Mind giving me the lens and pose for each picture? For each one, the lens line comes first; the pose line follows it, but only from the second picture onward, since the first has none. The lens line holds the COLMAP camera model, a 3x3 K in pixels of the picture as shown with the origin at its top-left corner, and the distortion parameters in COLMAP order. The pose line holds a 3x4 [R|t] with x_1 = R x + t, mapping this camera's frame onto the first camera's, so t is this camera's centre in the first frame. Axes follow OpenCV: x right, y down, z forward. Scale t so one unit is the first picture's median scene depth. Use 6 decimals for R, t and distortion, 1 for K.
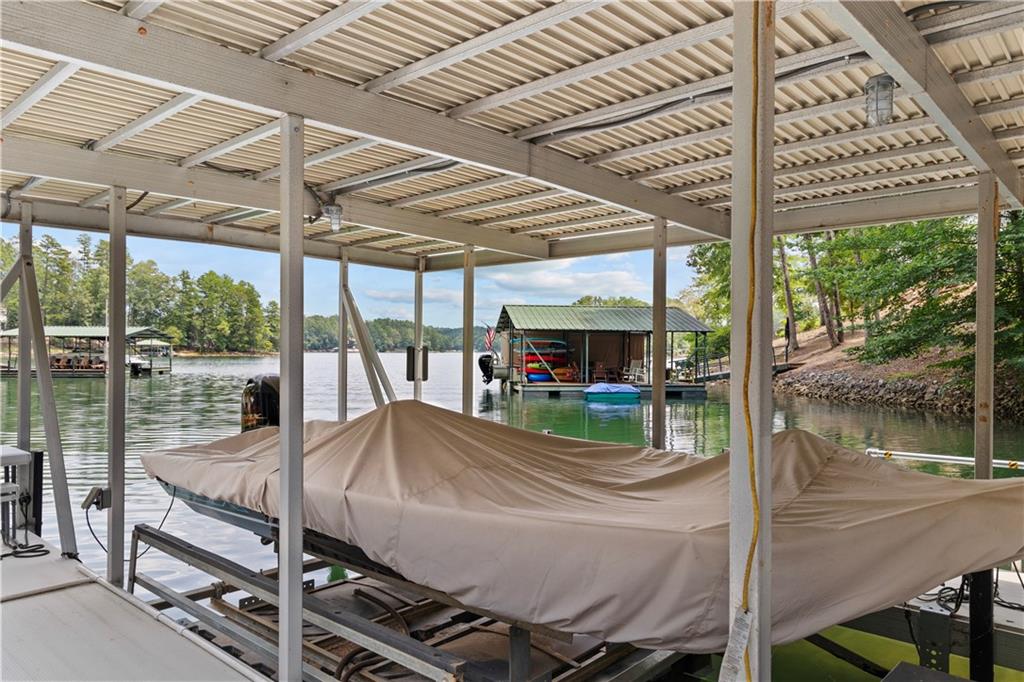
lens RADIAL K [[706.5, 0, 515.4], [0, 706.5, 357.0], [0, 0, 1]] dist [0.021360, -0.000804]
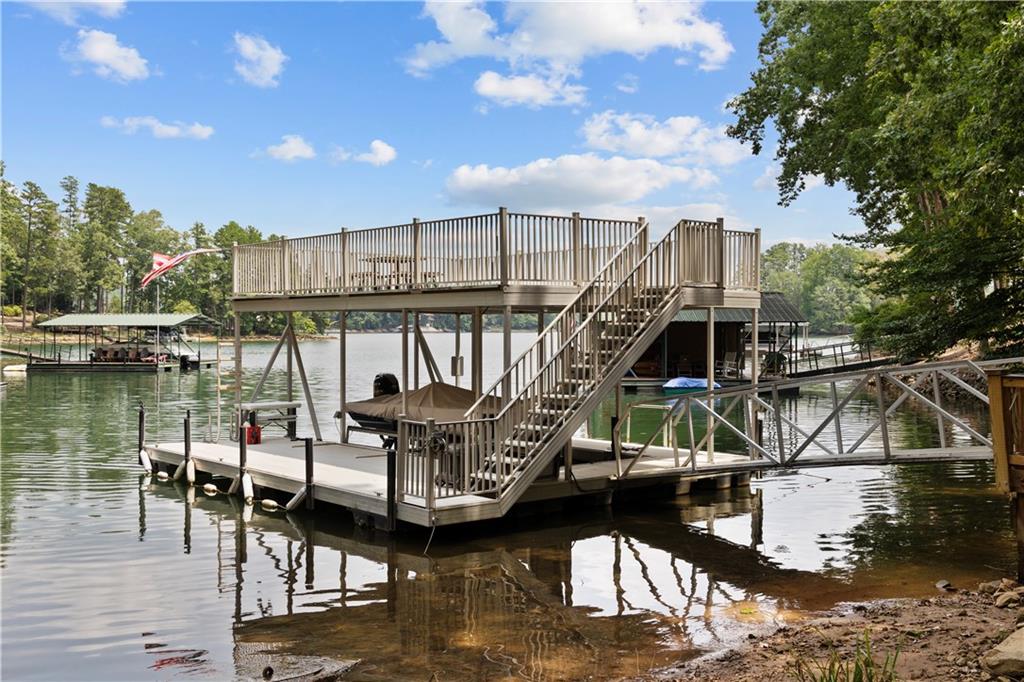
lens RADIAL K [[1152.2, 0, 514.5], [0, 1152.2, 342.8], [0, 0, 1]] dist [0.061249, 0.000000]
pose [[0.988830, -0.004392, -0.148986, 0.028831], [0.005245, 0.999972, 0.005332, -0.004164], [0.148959, -0.006054, 0.988825, -0.121599]]
